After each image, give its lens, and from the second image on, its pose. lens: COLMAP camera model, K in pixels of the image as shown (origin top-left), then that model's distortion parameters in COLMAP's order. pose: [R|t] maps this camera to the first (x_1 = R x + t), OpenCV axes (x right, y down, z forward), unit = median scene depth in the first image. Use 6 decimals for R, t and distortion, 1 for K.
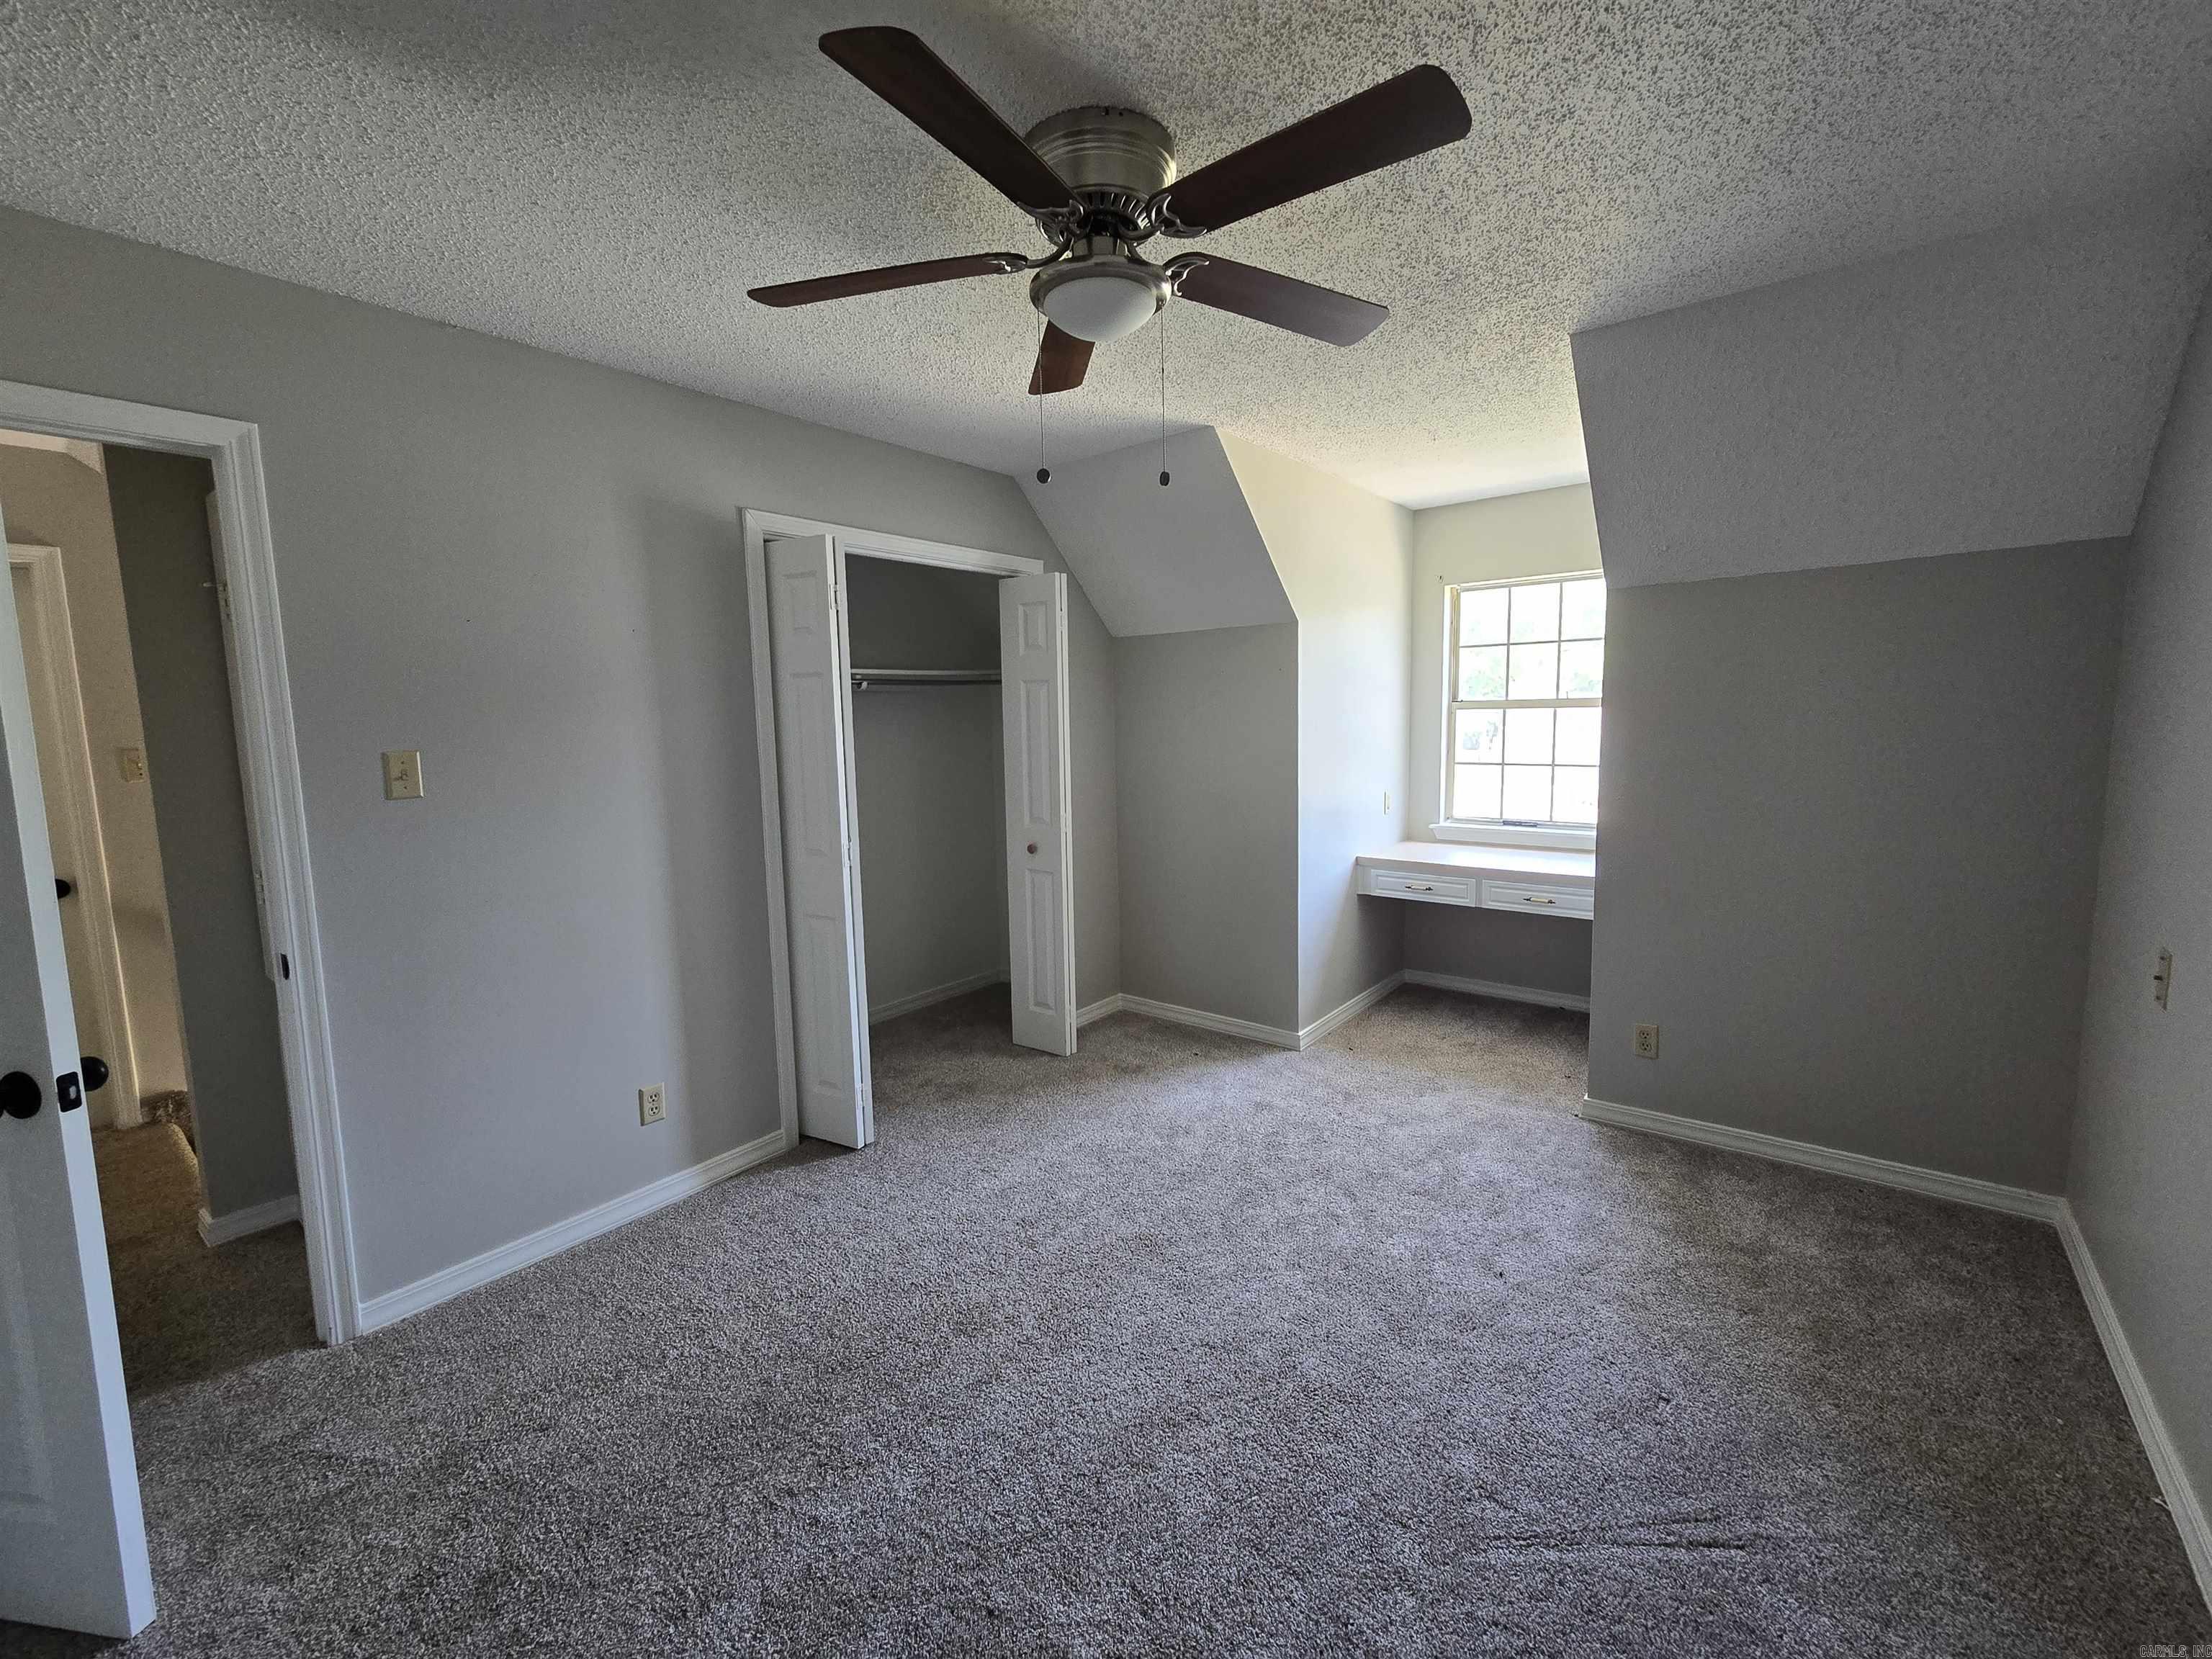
lens RADIAL K [[904.6, 0, 1113.3], [0, 904.6, 820.8], [0, 0, 1]] dist [0.000692, 0.000194]
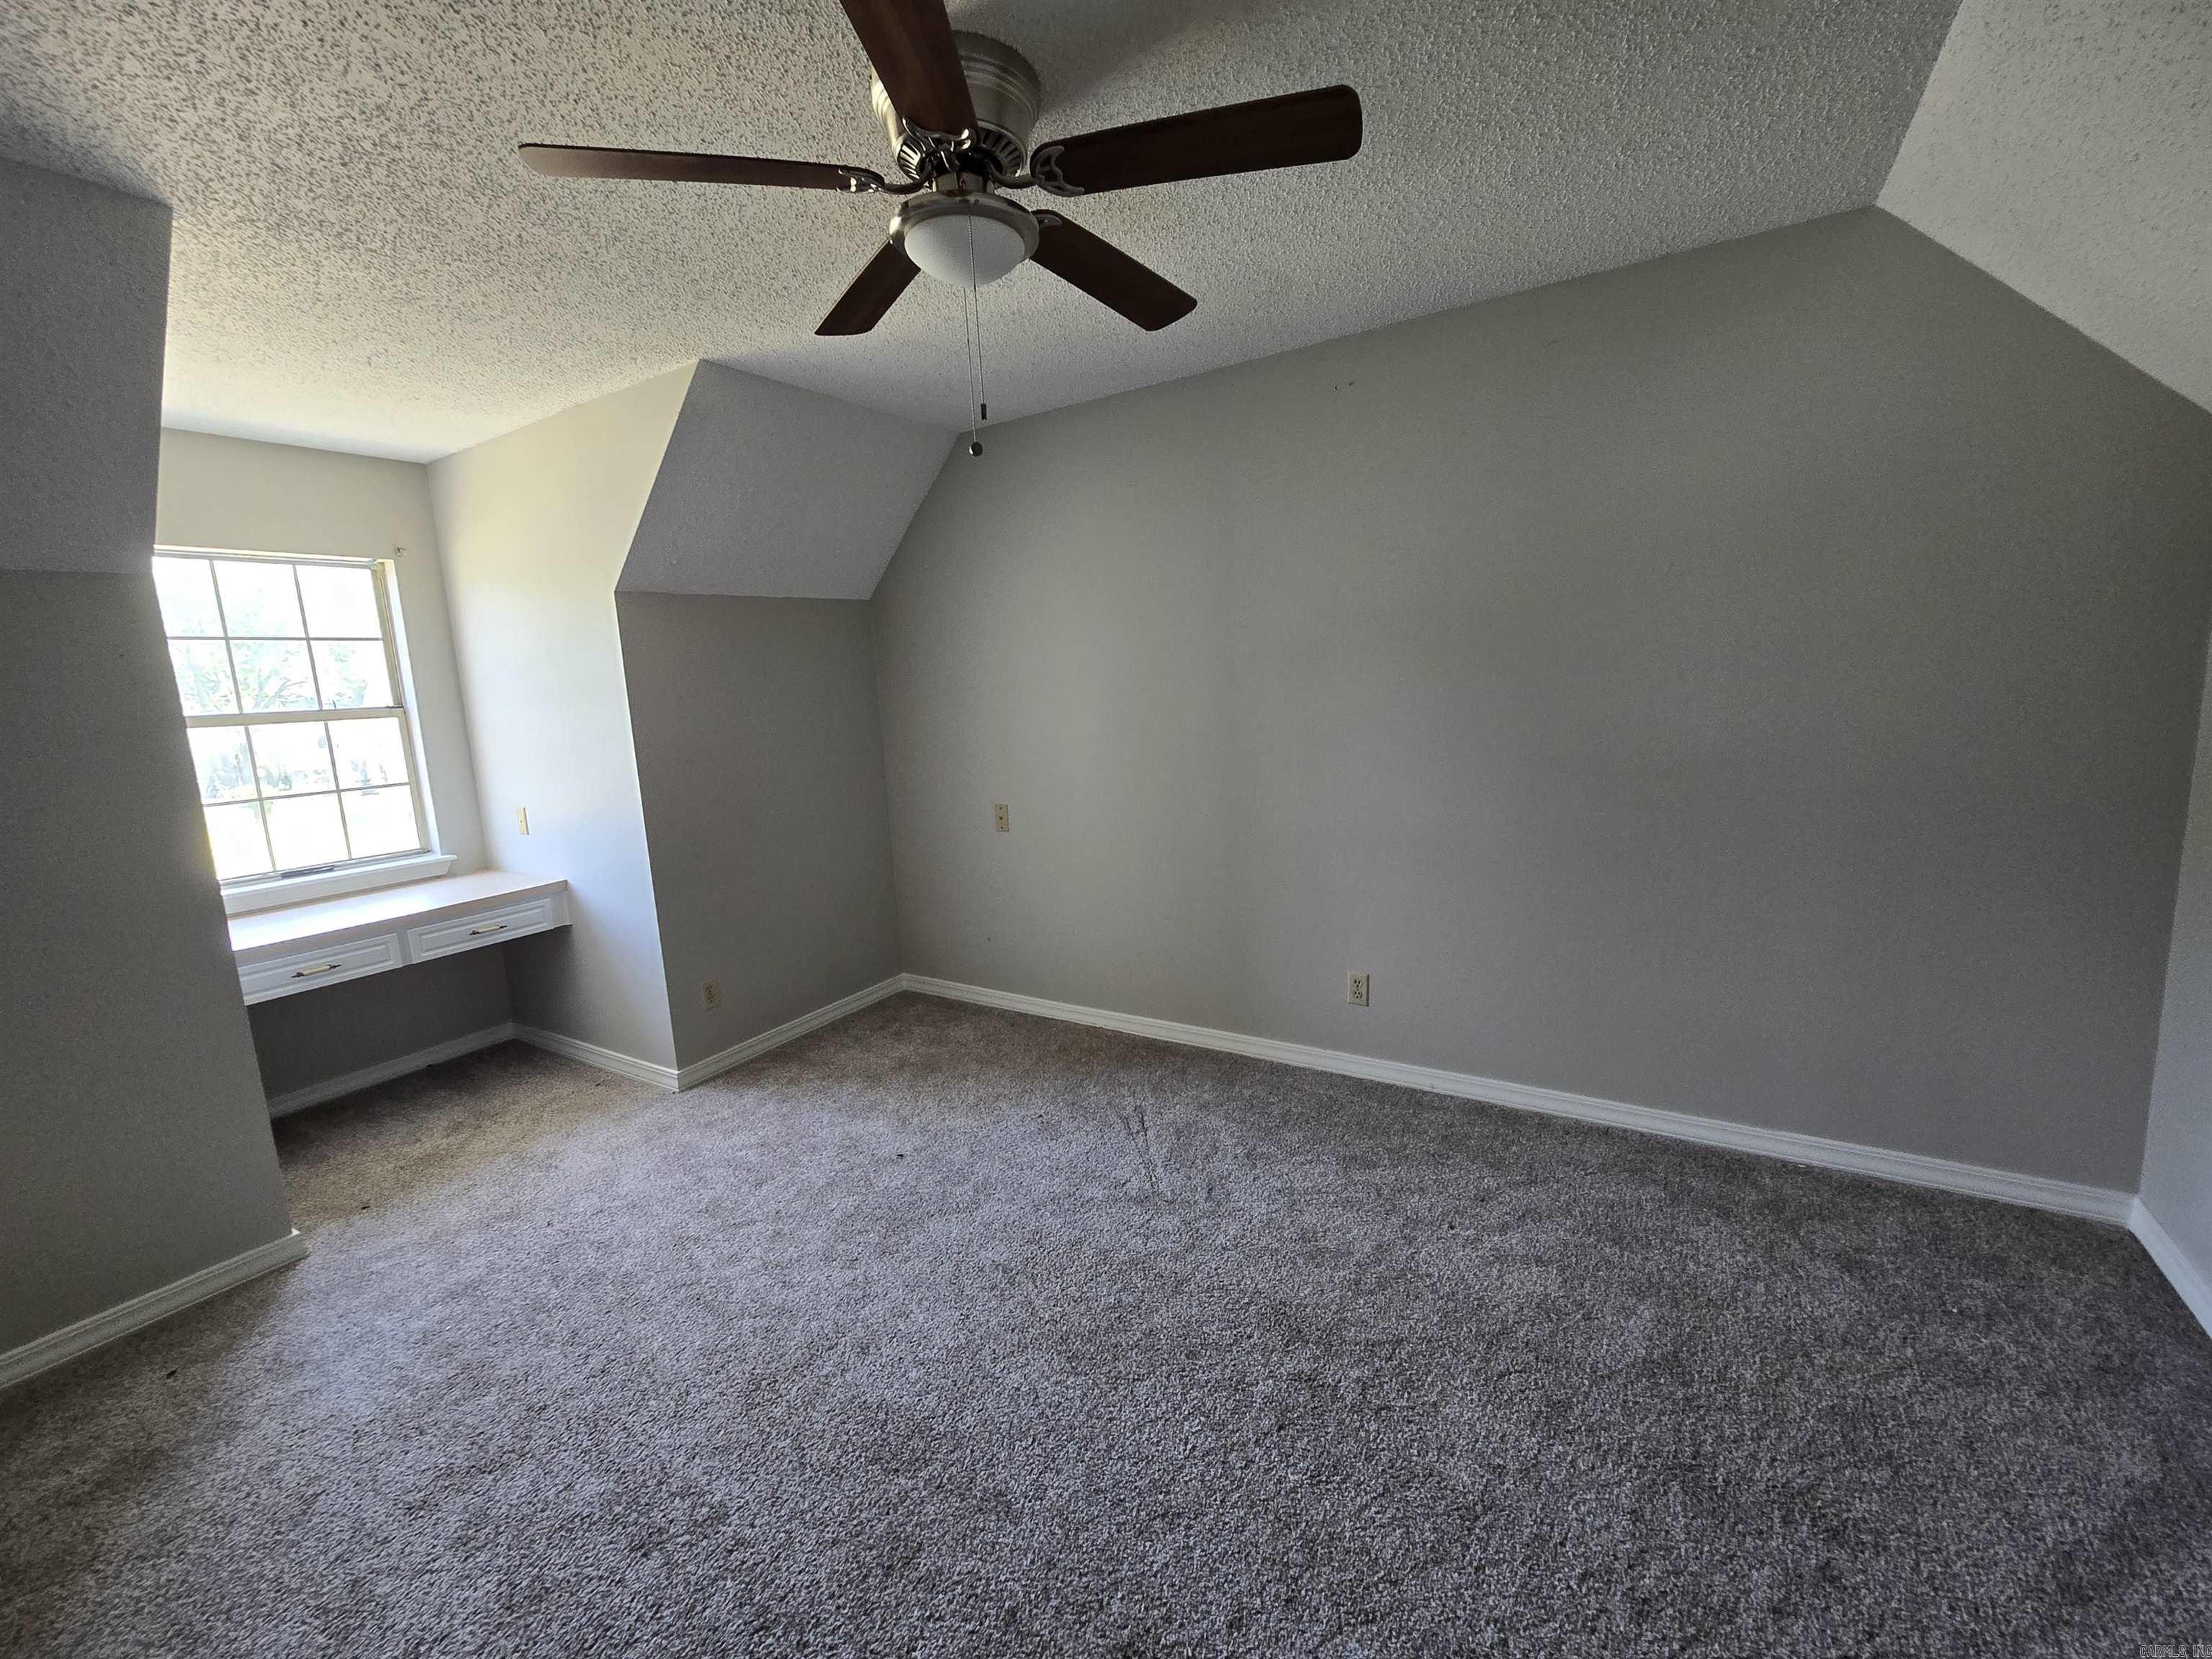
lens RADIAL K [[904.6, 0, 1113.3], [0, 904.6, 820.8], [0, 0, 1]] dist [0.000692, 0.000194]
pose [[-0.103537, -0.132839, 0.985715, -0.513715], [0.173266, 0.973479, 0.149389, -0.047676], [-0.979418, 0.186258, -0.077775, 0.506867]]
